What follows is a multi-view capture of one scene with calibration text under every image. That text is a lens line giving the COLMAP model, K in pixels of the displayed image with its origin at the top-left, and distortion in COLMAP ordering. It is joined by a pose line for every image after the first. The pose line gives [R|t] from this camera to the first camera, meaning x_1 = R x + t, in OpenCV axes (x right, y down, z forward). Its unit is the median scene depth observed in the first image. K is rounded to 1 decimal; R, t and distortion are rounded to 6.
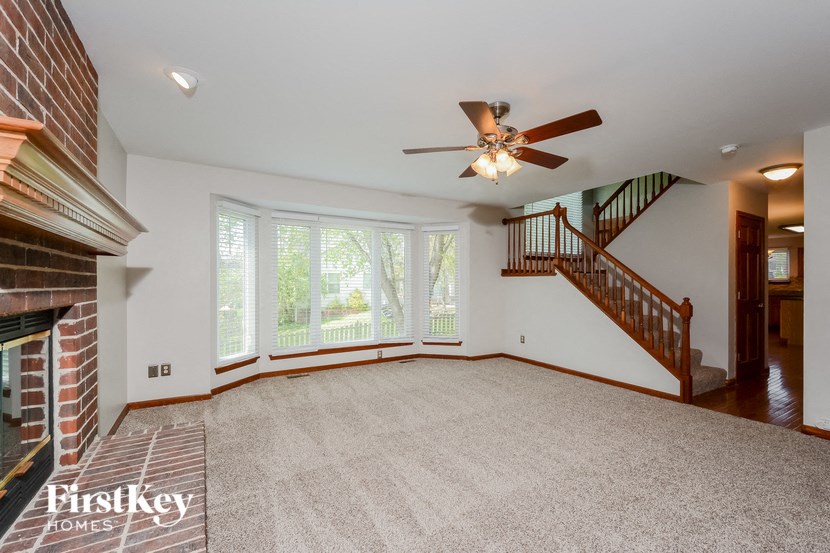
lens RADIAL K [[363.9, 0, 421.0], [0, 363.9, 281.8], [0, 0, 1]] dist [0.000839, 0.000027]
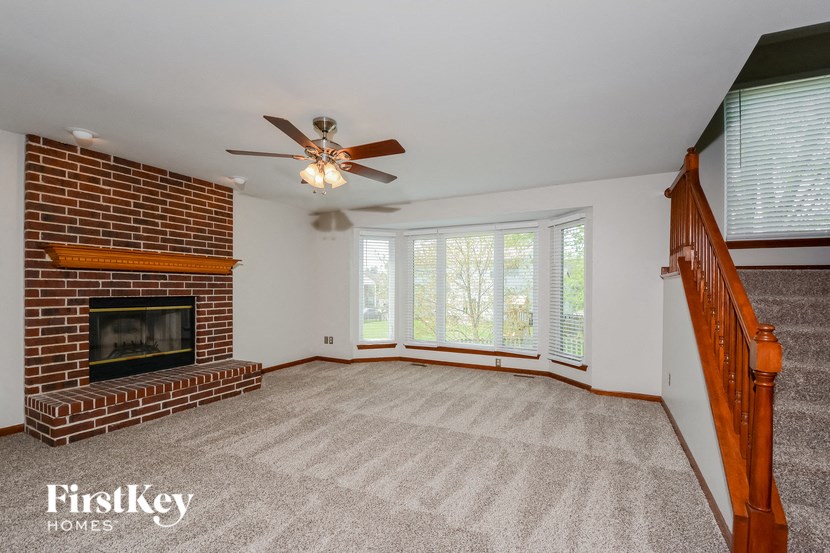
lens RADIAL K [[363.9, 0, 421.0], [0, 363.9, 281.8], [0, 0, 1]] dist [0.000839, 0.000027]
pose [[0.528992, -0.011220, -0.848552, 0.812030], [-0.004670, 0.999859, -0.016133, 0.006092], [0.848614, 0.012497, 0.528865, 0.439786]]
